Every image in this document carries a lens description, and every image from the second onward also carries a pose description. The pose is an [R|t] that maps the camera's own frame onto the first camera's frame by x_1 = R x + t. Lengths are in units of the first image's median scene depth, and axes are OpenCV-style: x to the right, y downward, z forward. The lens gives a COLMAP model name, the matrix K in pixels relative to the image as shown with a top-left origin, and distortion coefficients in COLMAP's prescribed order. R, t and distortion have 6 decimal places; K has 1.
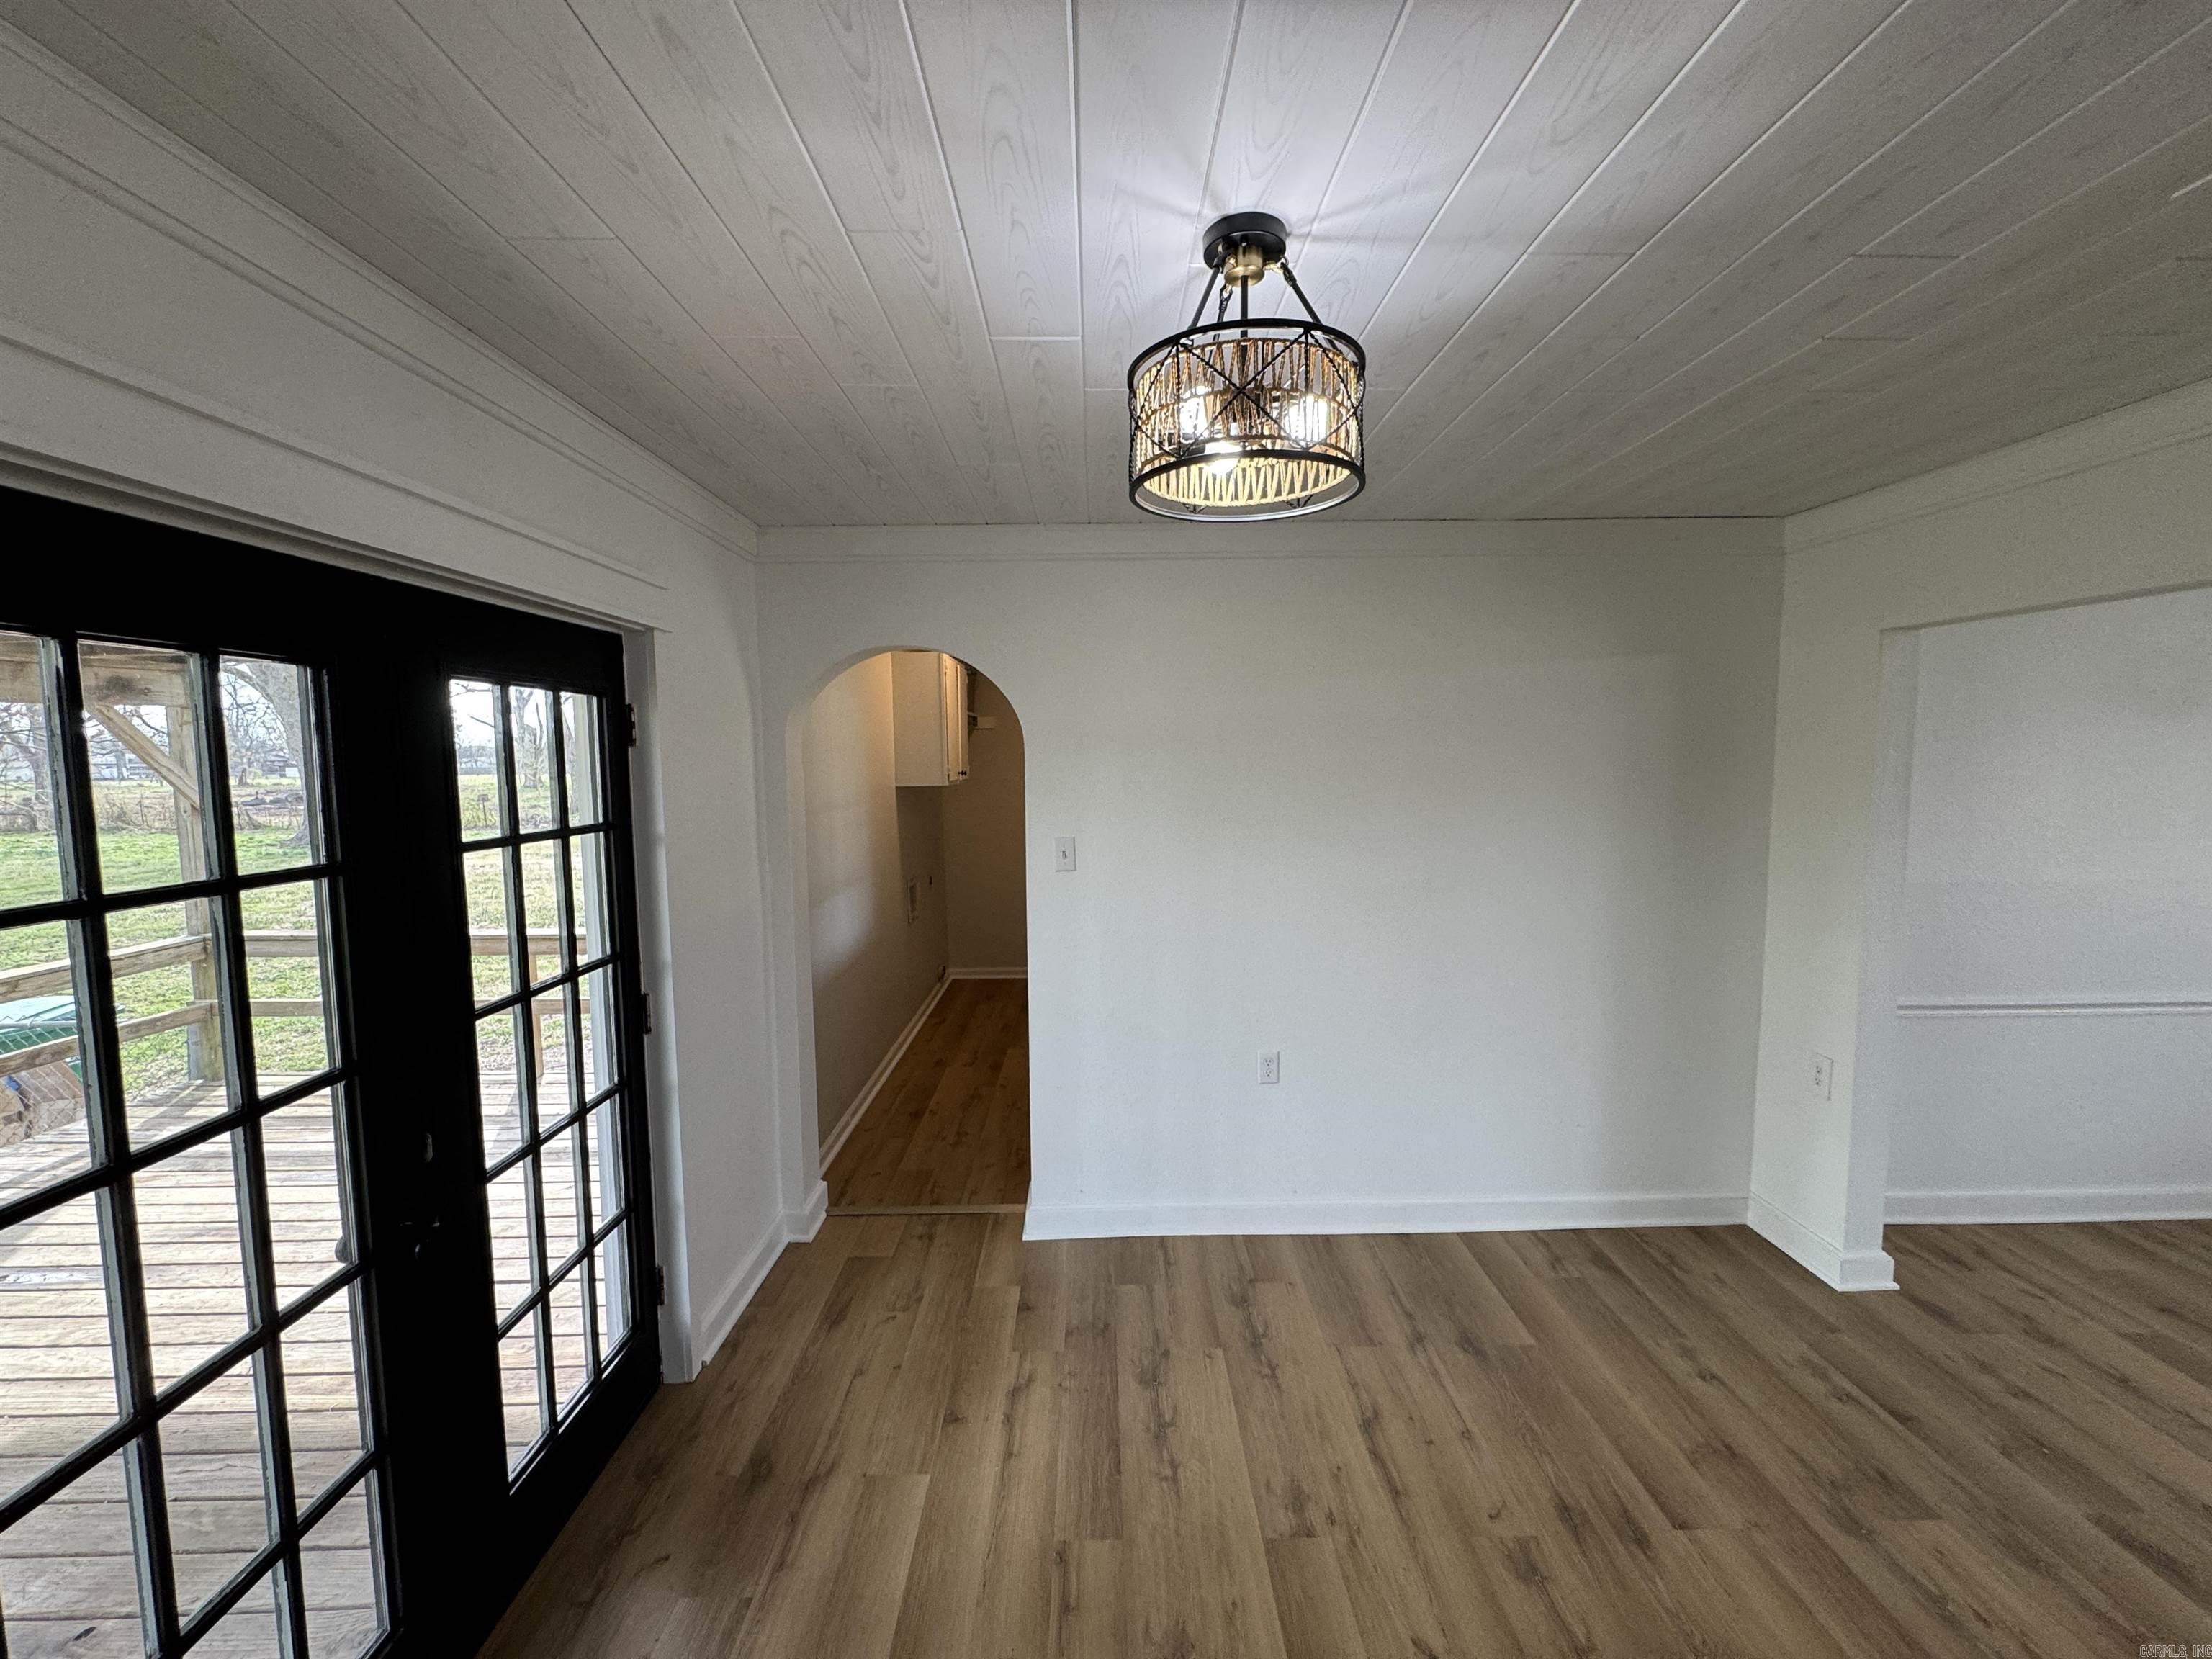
lens RADIAL K [[883.5, 0, 1101.8], [0, 883.5, 823.8], [0, 0, 1]] dist [-0.003132, 0.000254]
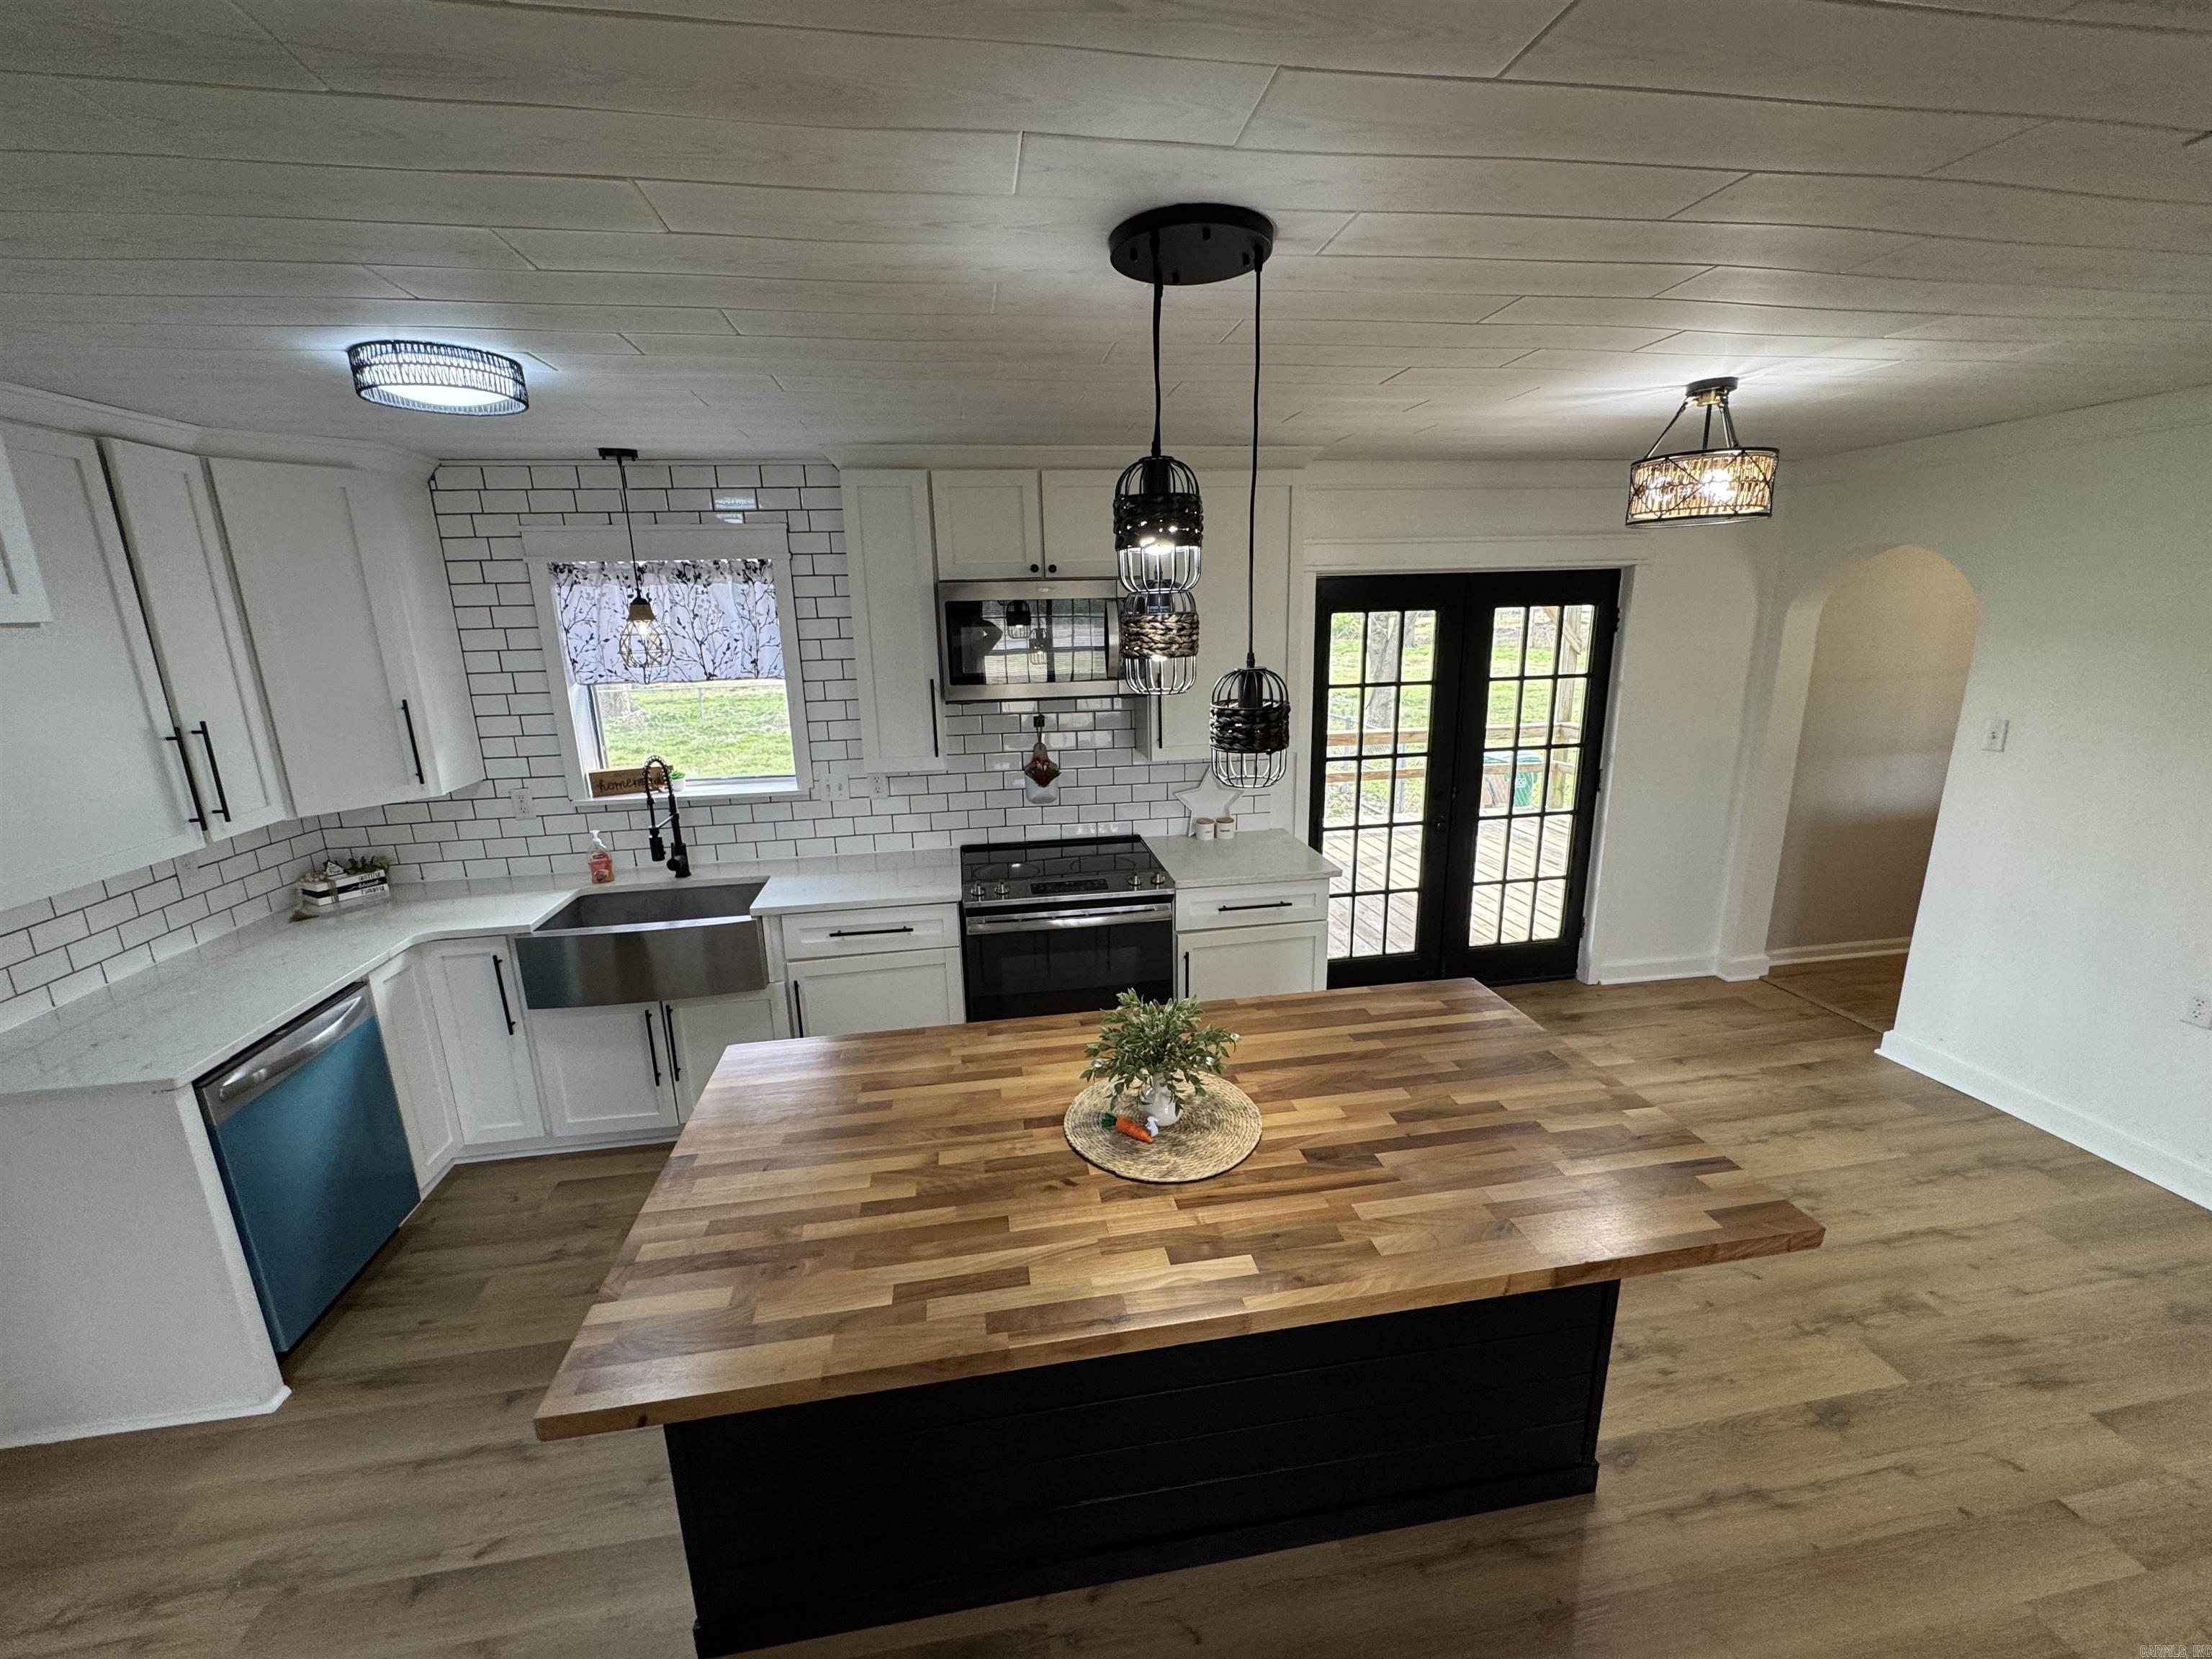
lens RADIAL K [[883.5, 0, 1102.2], [0, 883.5, 829.7], [0, 0, 1]] dist [-0.003132, 0.000254]
pose [[0.154365, 0.244670, -0.957240, 1.165860], [-0.051427, 0.969529, 0.239518, -0.076094], [0.986675, 0.012255, 0.162244, -0.329626]]
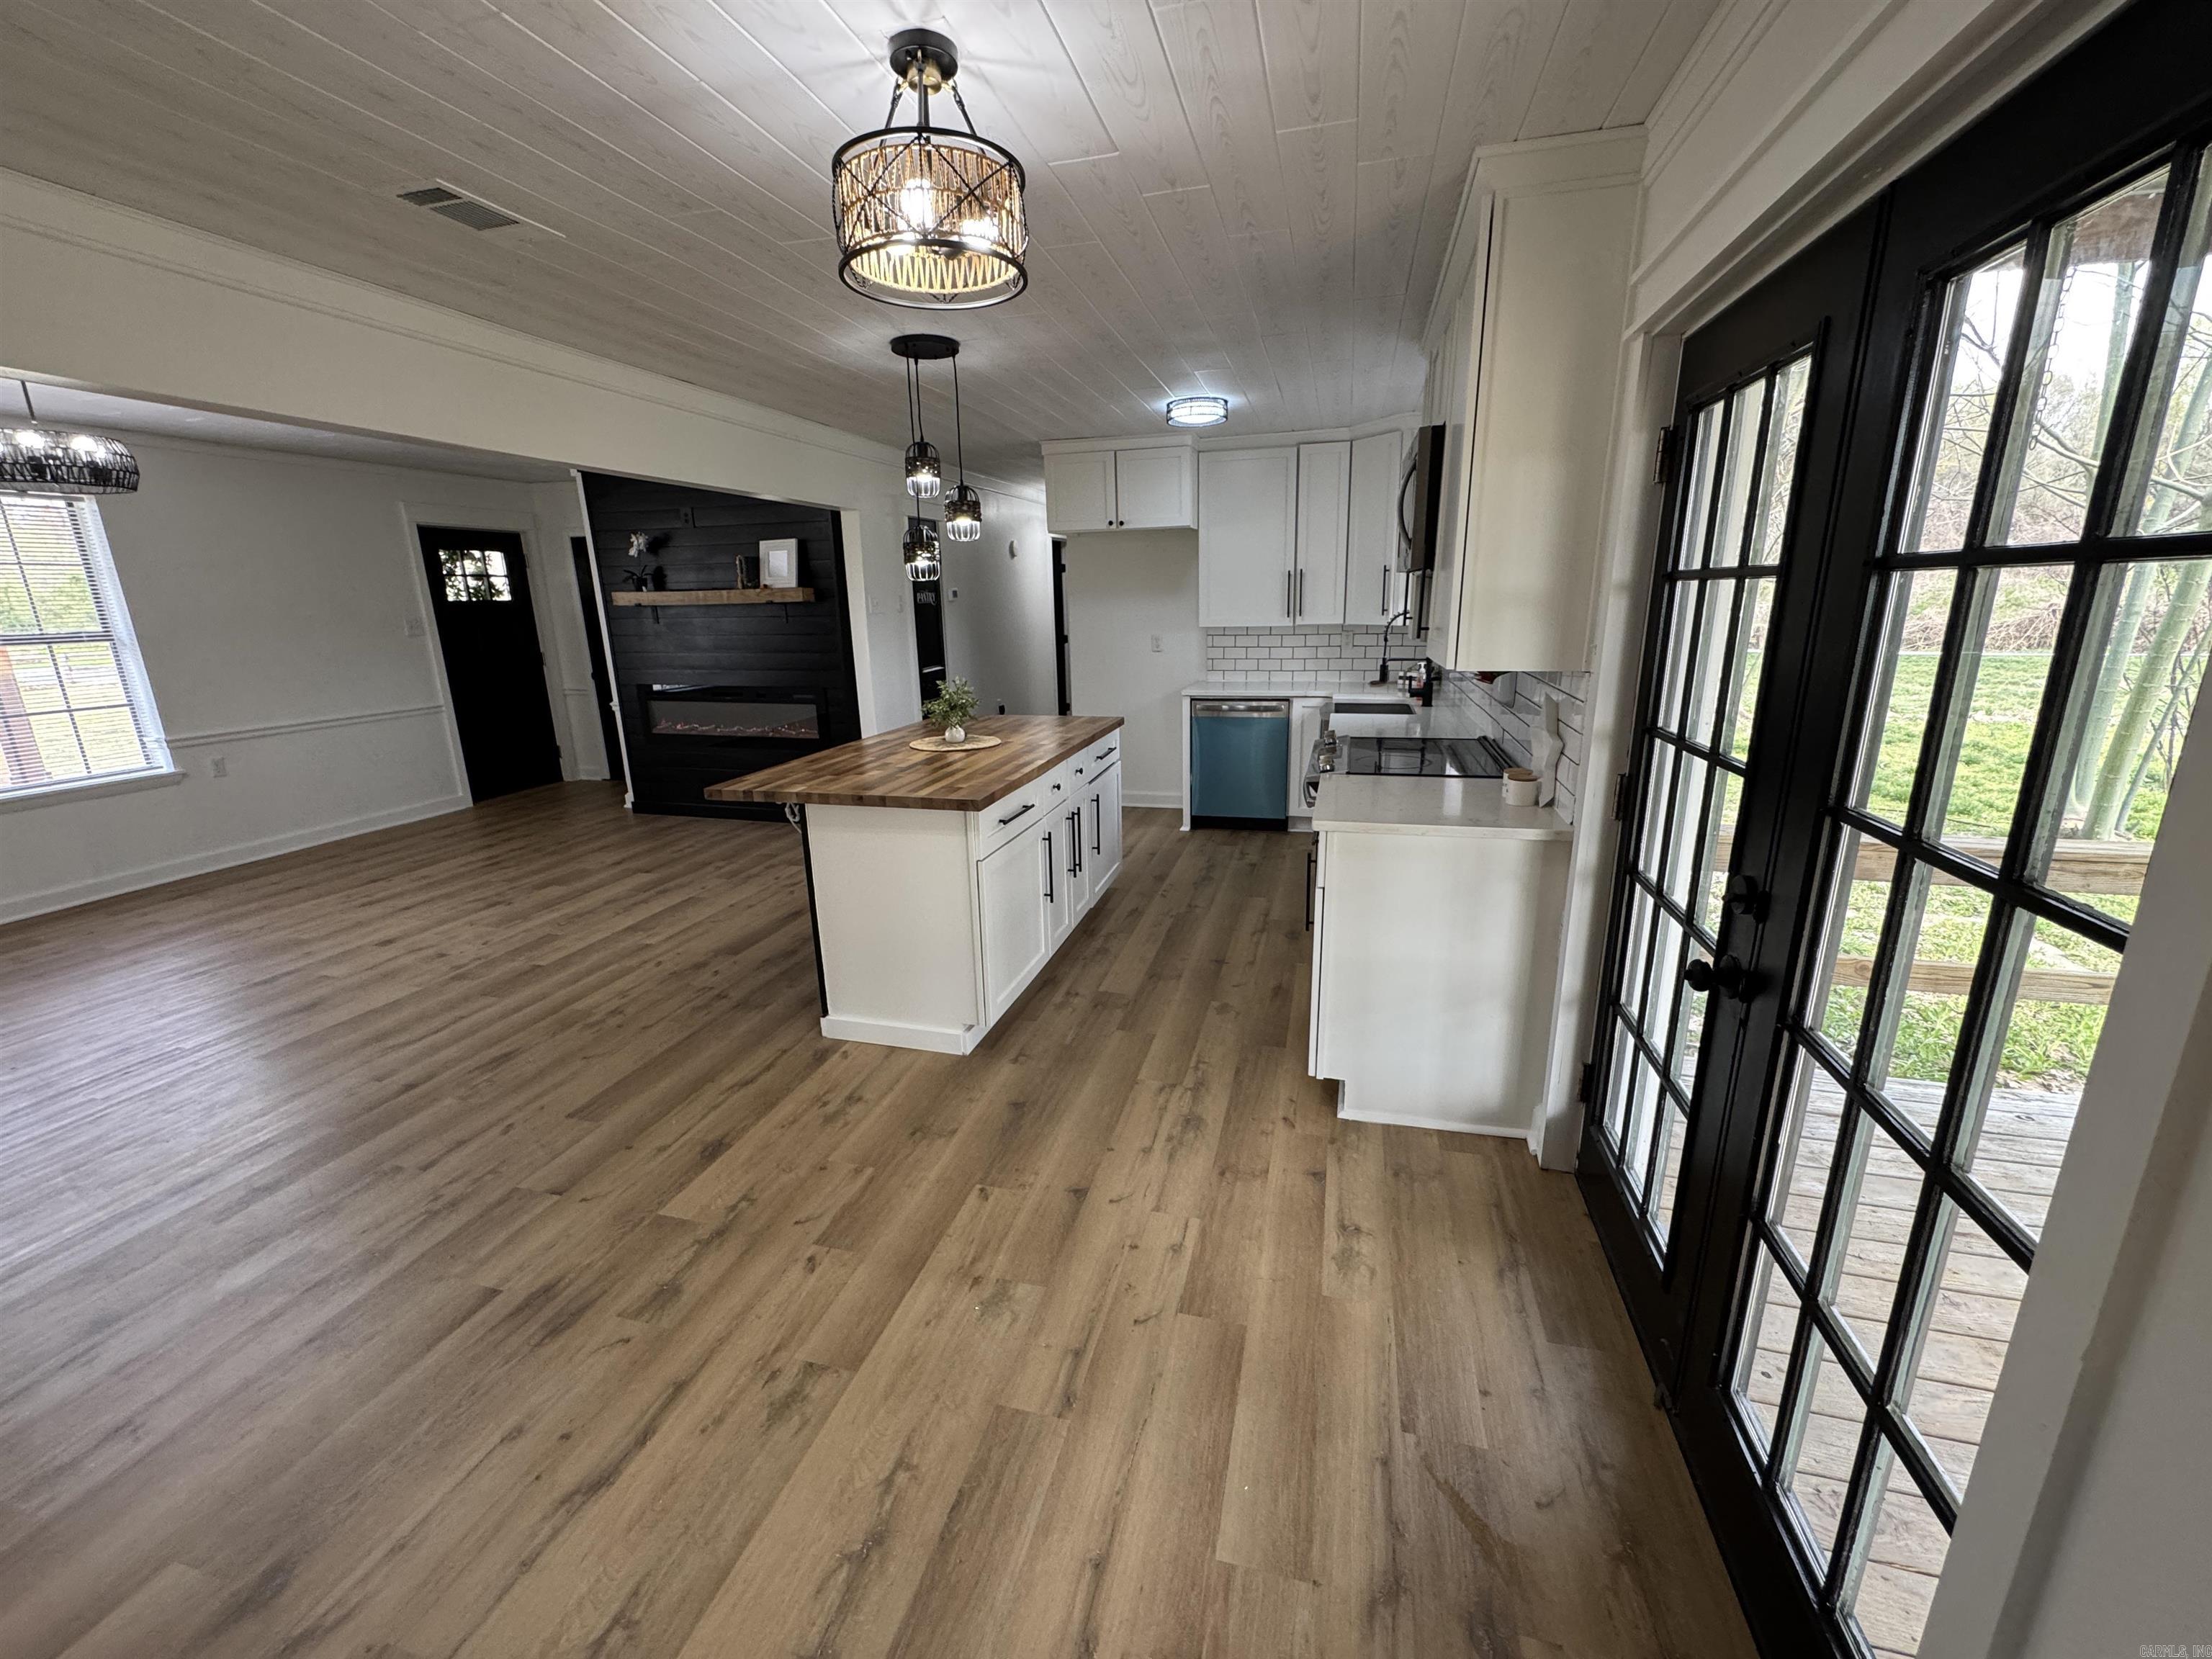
lens RADIAL K [[883.5, 0, 1104.3], [0, 883.5, 831.0], [0, 0, 1]] dist [-0.003132, 0.000254]
pose [[-0.964222, -0.040048, 0.262052, -0.256114], [0.048391, 0.945324, 0.322522, -0.016804], [-0.260640, 0.323664, -0.909565, 1.403641]]
